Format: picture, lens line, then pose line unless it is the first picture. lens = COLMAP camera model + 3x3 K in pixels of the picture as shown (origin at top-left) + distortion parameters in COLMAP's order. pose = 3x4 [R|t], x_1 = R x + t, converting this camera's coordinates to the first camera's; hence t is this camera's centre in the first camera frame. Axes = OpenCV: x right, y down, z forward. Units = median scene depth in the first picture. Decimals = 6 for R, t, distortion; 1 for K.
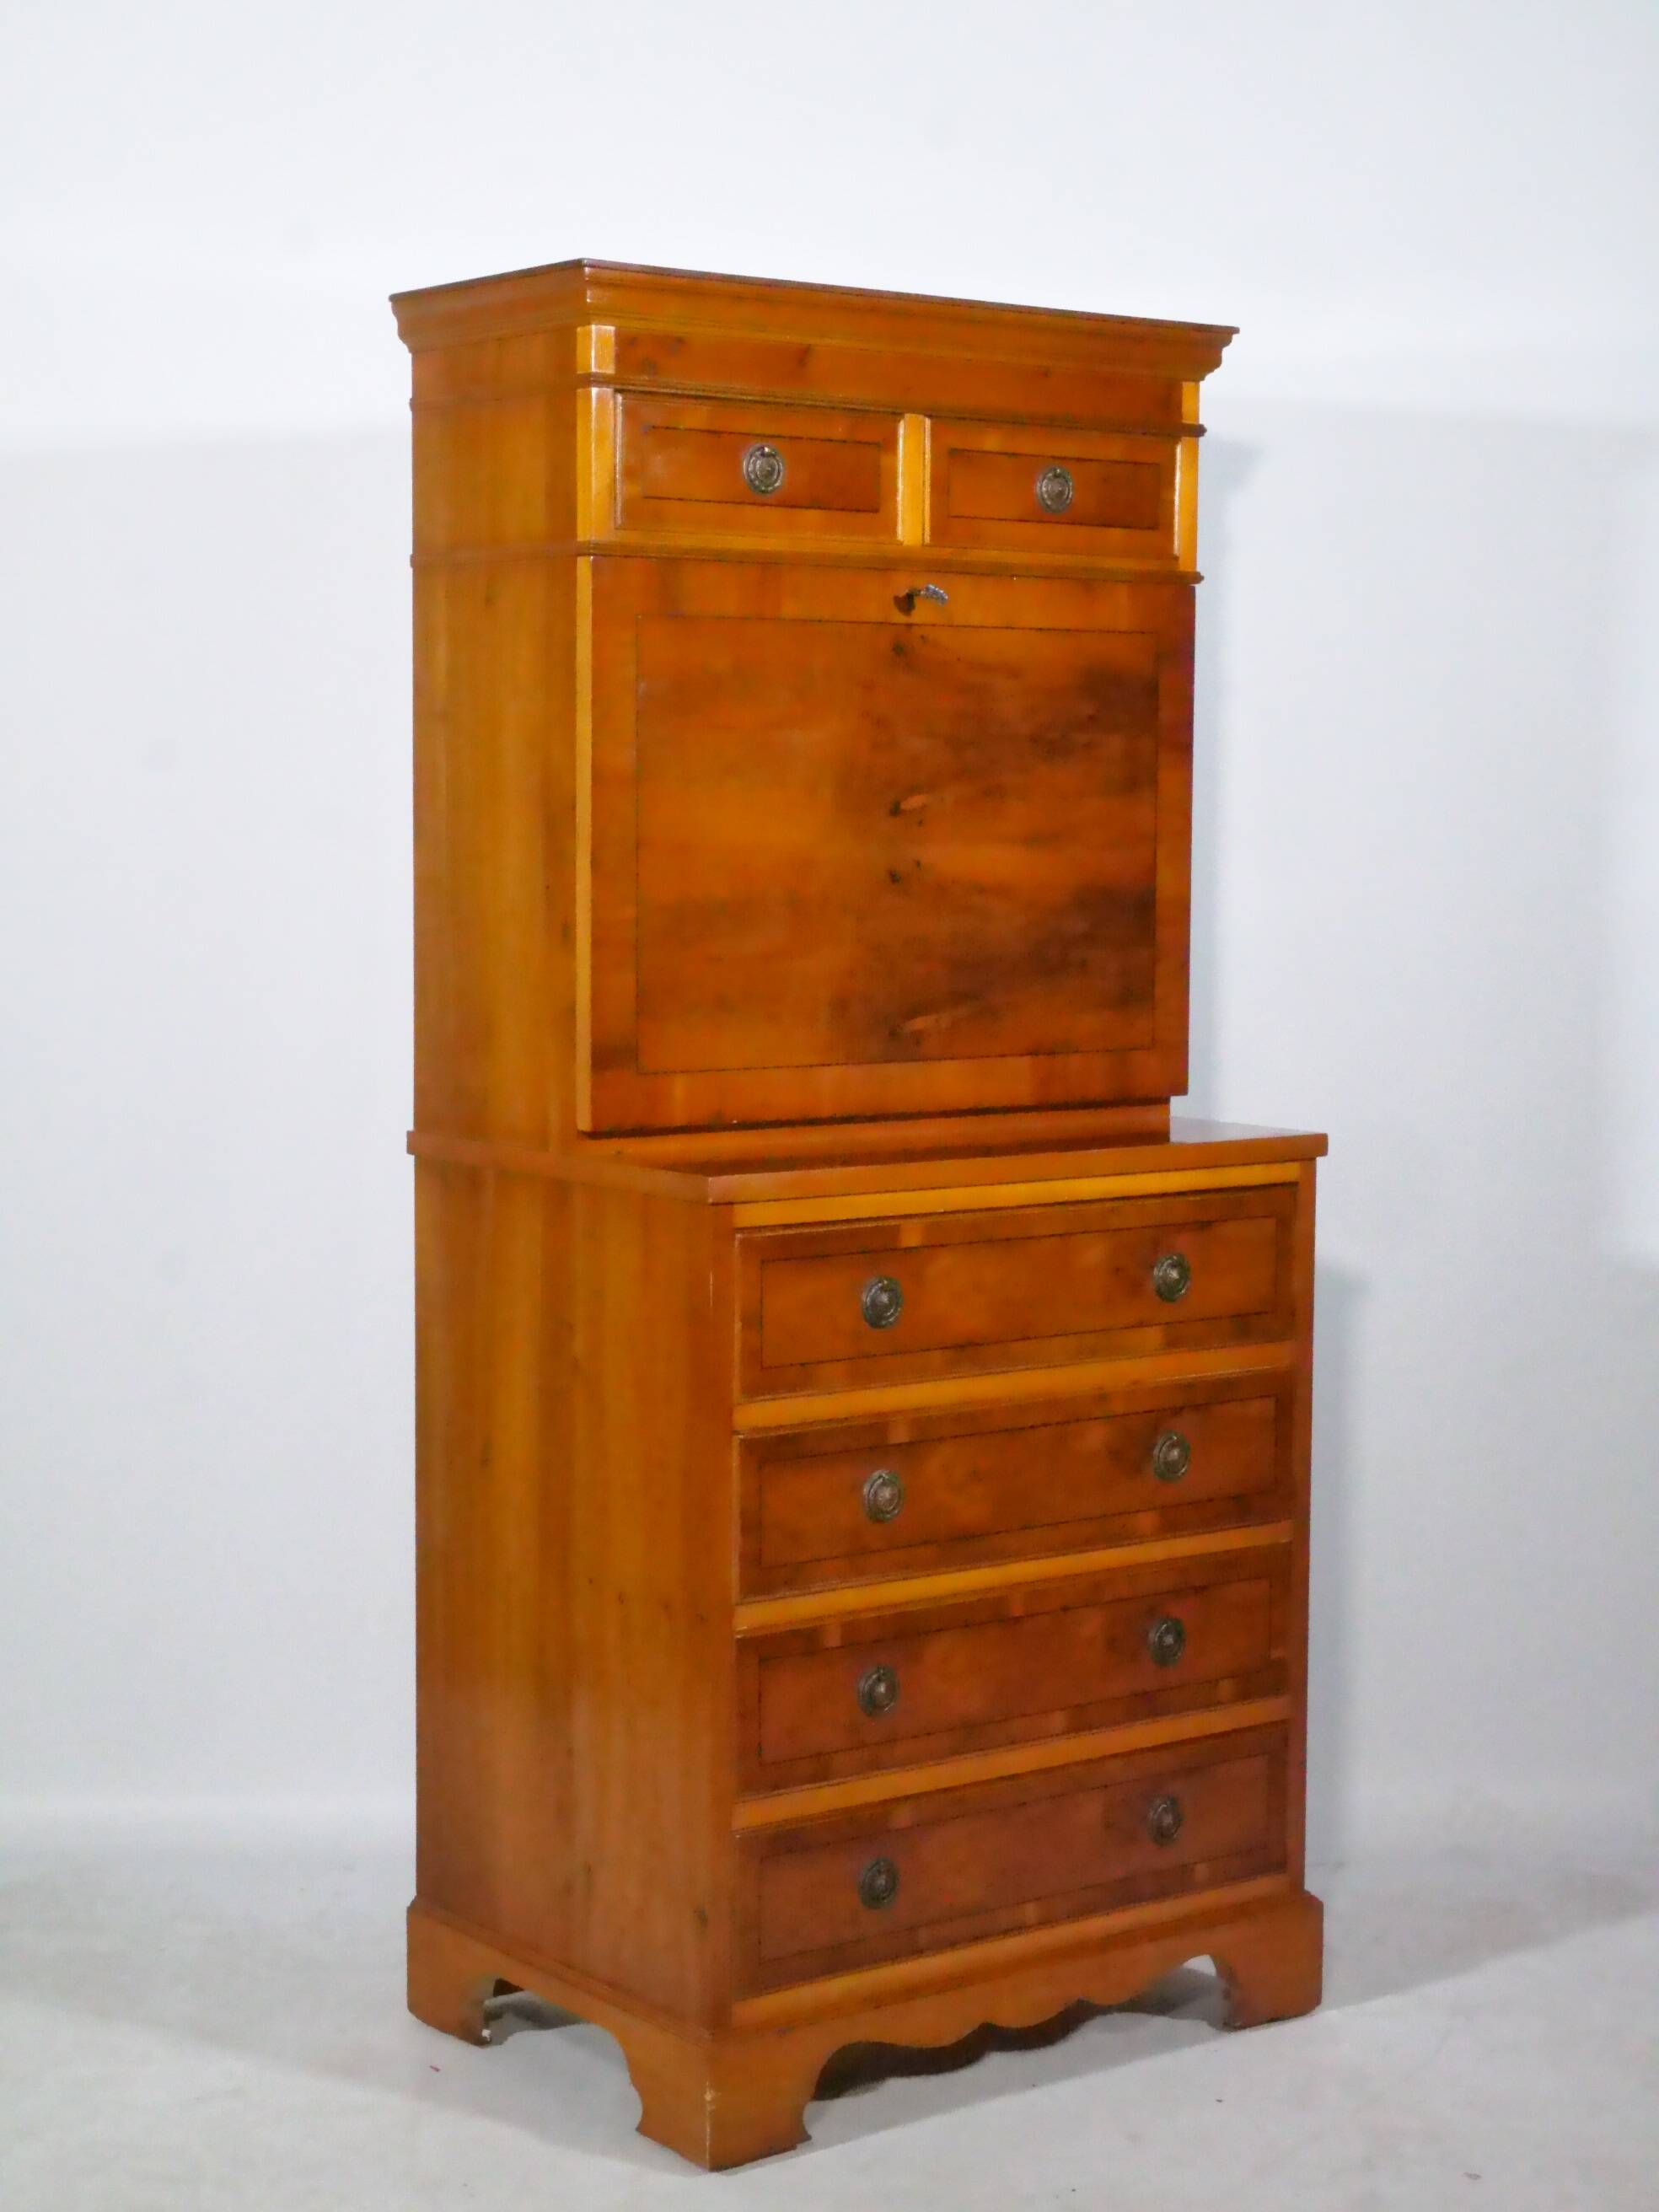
lens RADIAL K [[3708.4, 0, 820.4], [0, 3708.4, 1117.2], [0, 0, 1]] dist [0.073001, 0.000000]
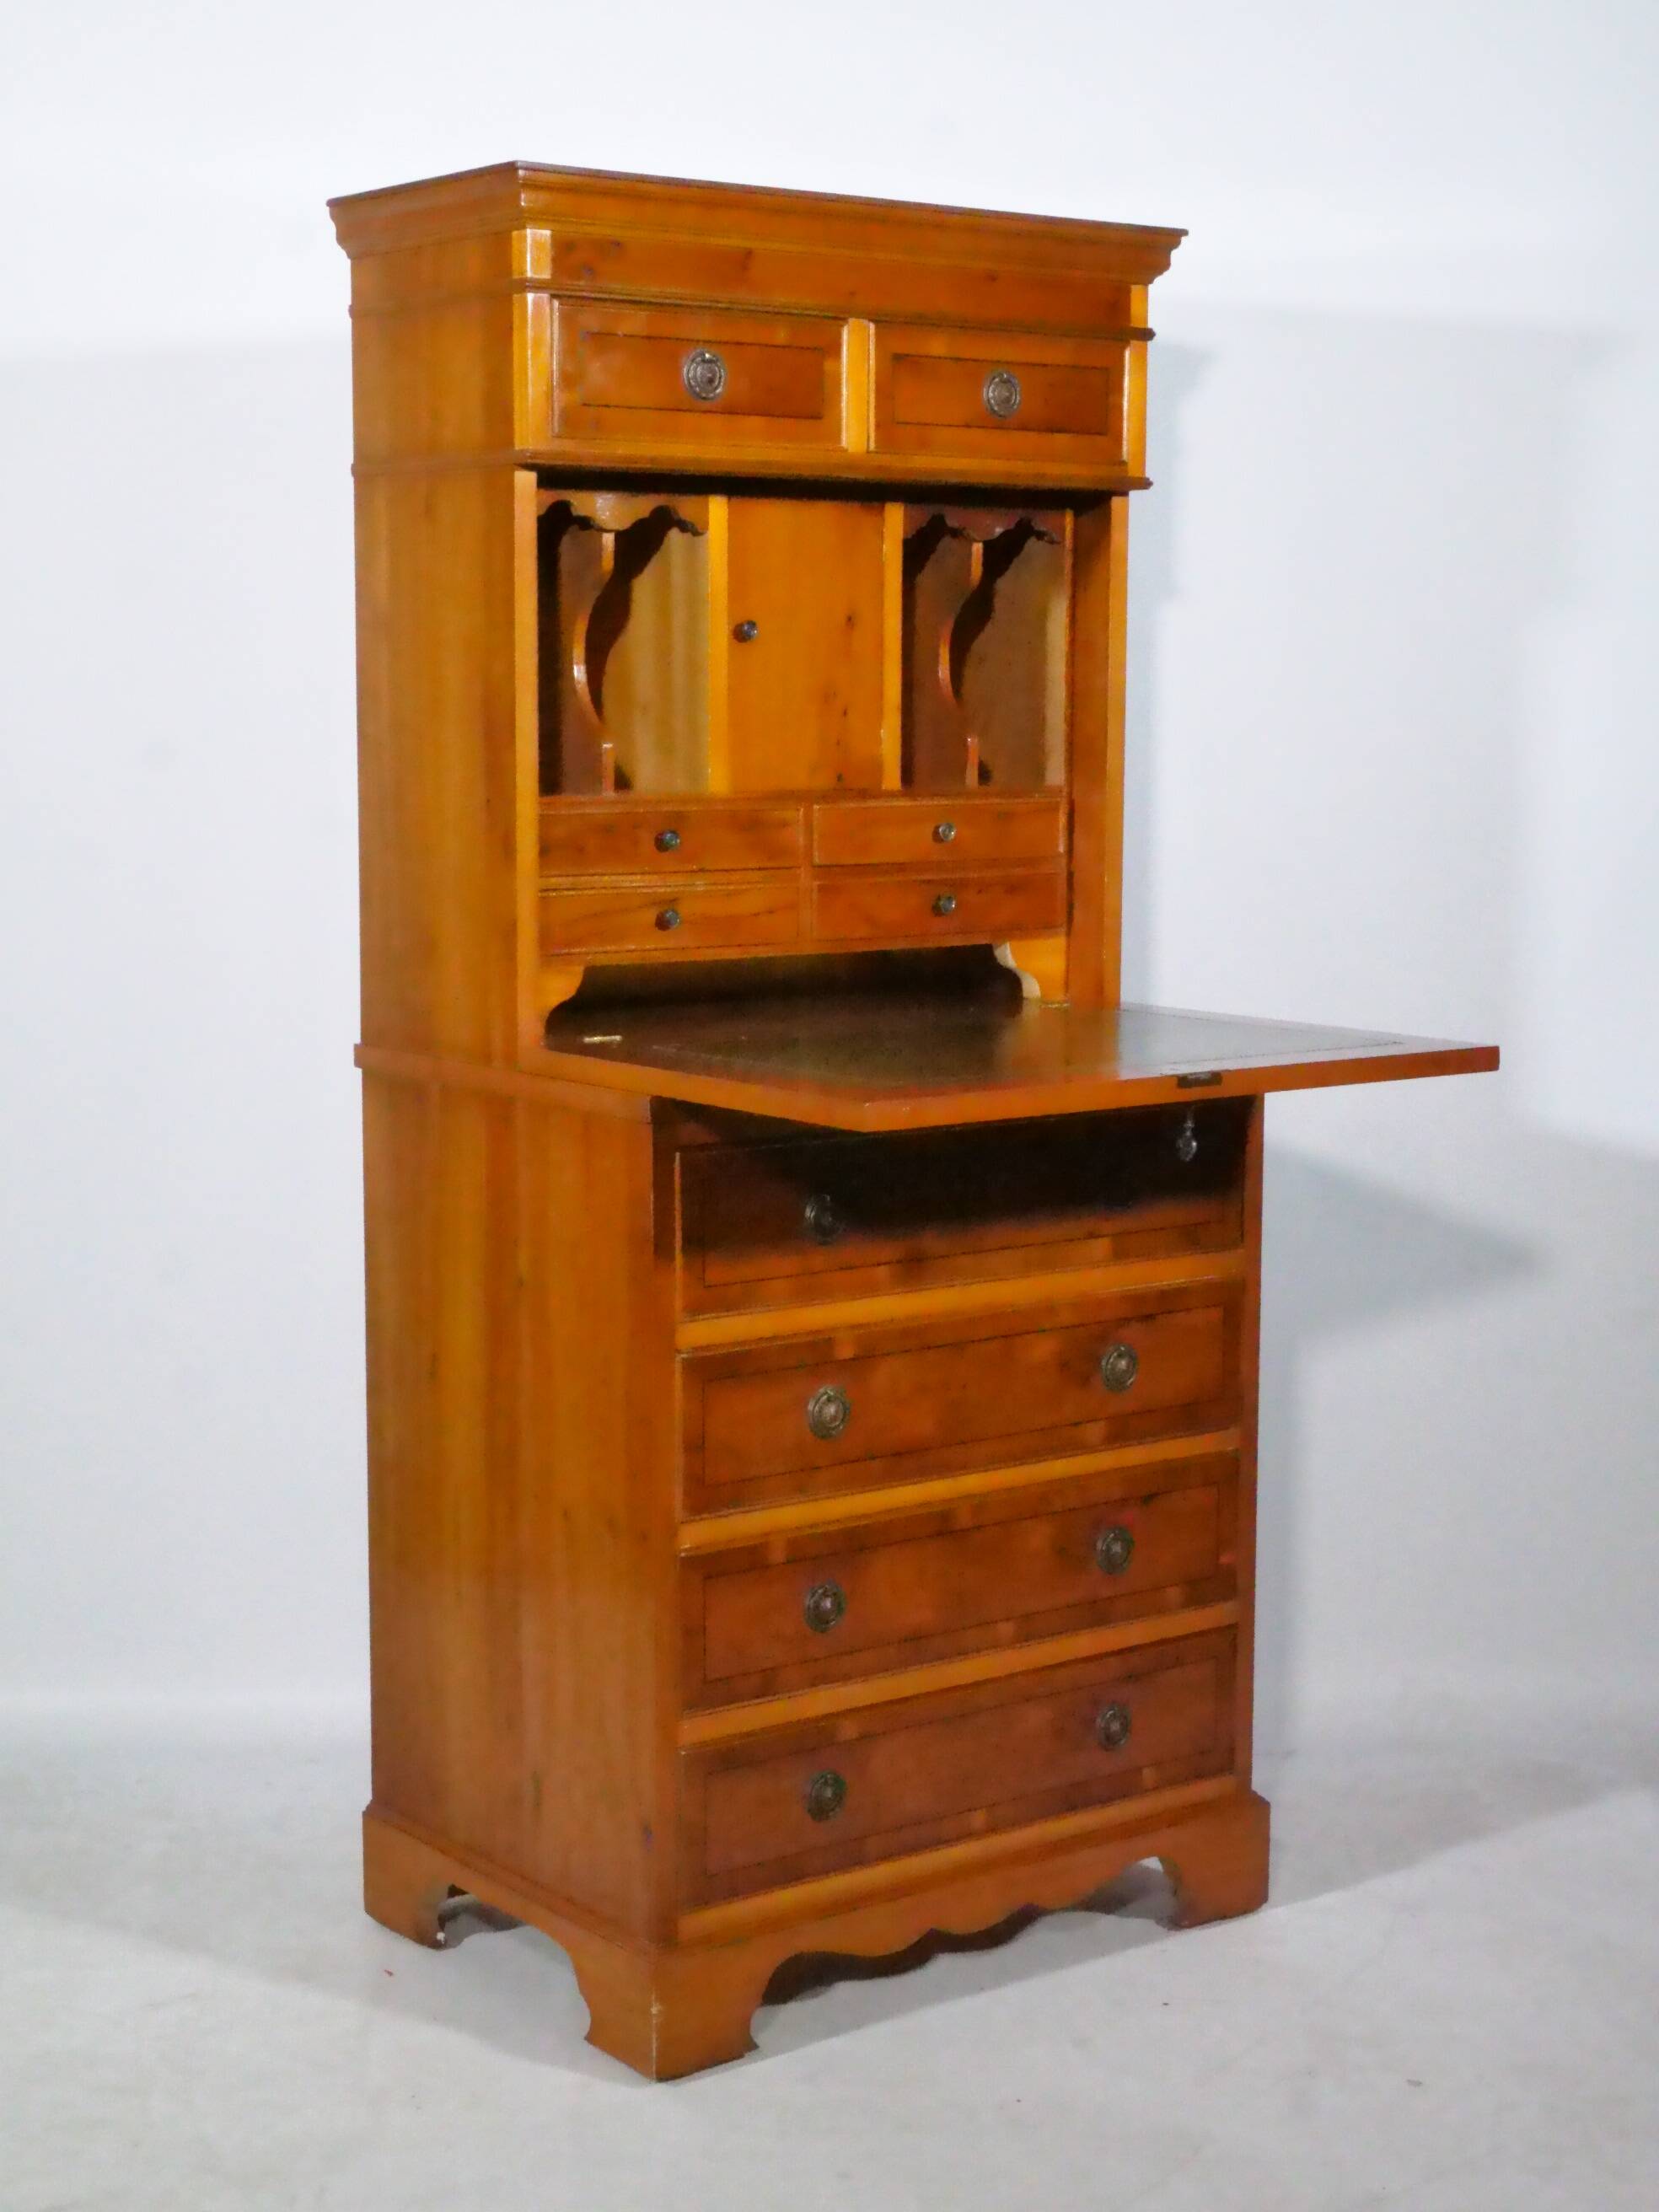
lens RADIAL K [[3472.4, 0, 816.1], [0, 3472.4, 1111.1], [0, 0, 1]] dist [0.039612, 0.000000]
pose [[0.999993, -0.003536, -0.001399, 0.014407], [0.003585, 0.999294, 0.037394, -0.012891], [0.001266, -0.037398, 0.999300, 0.066198]]
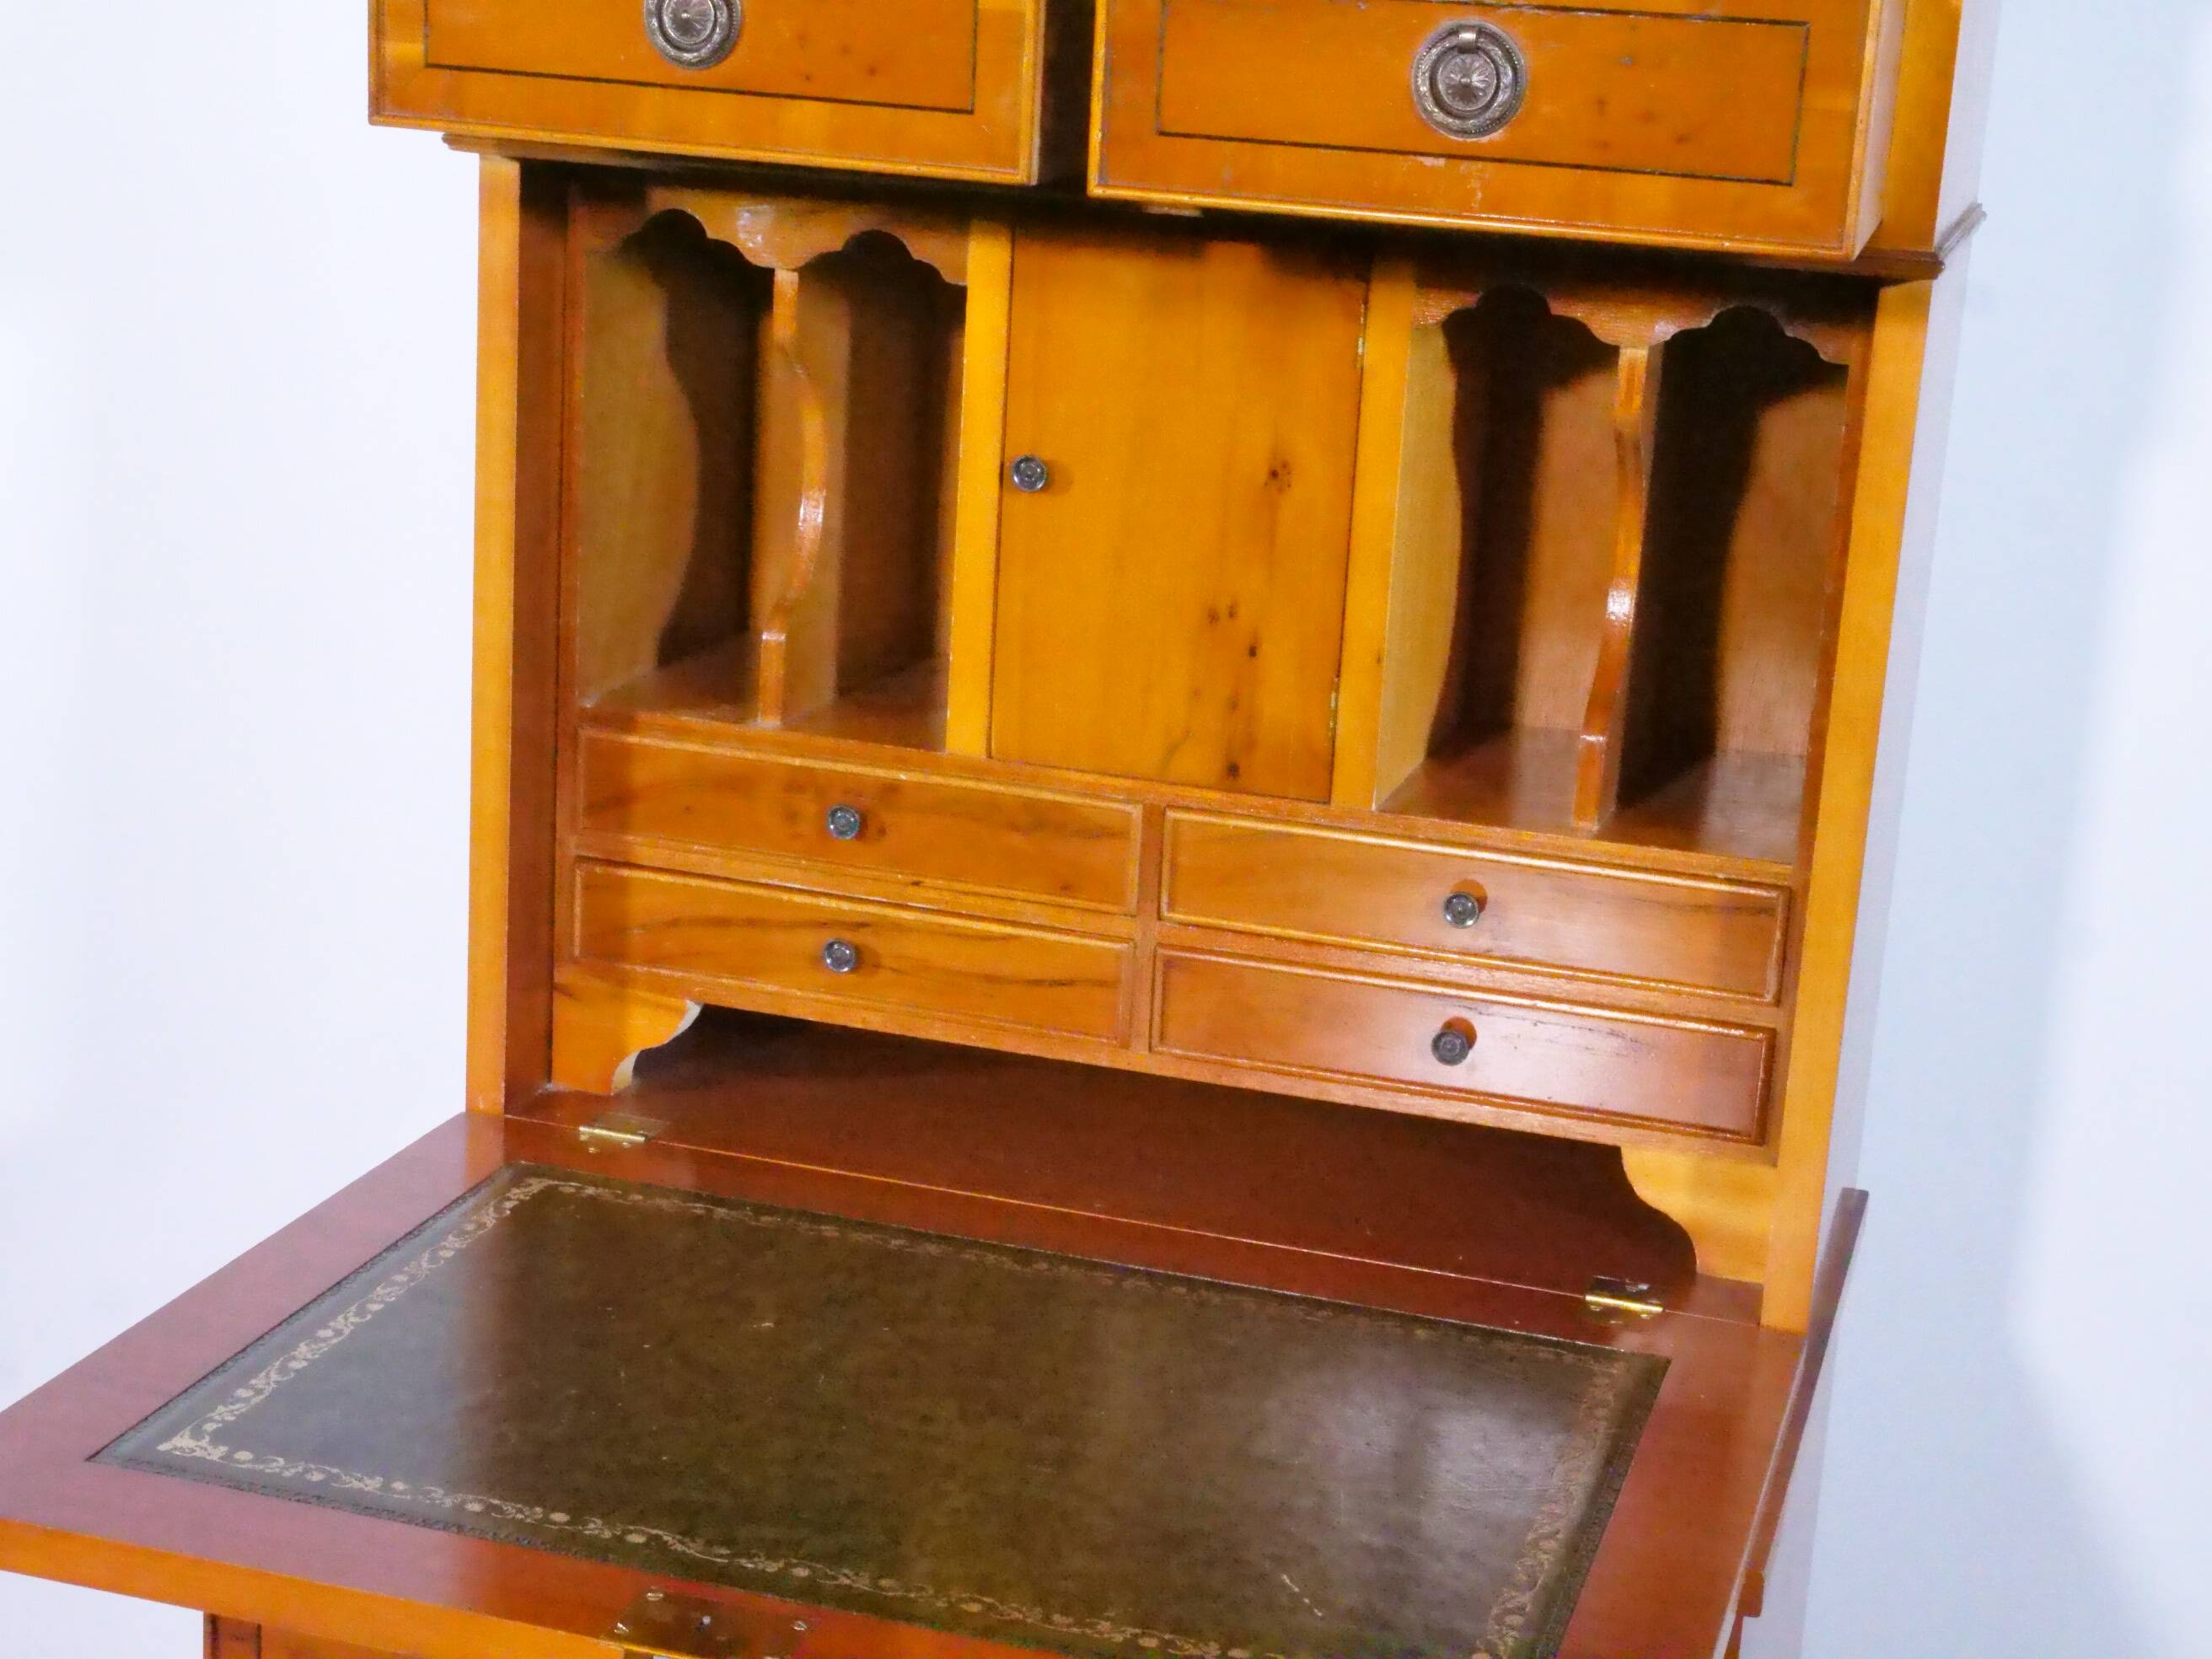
lens RADIAL K [[3472.4, 0, 1106.9], [0, 3472.4, 835.4], [0, 0, 1]] dist [0.039612, 0.000000]
pose [[0.590647, 0.243689, -0.769254, 0.397419], [-0.123936, 0.969394, 0.211931, -0.163757], [0.797356, -0.029838, 0.602771, 0.708224]]
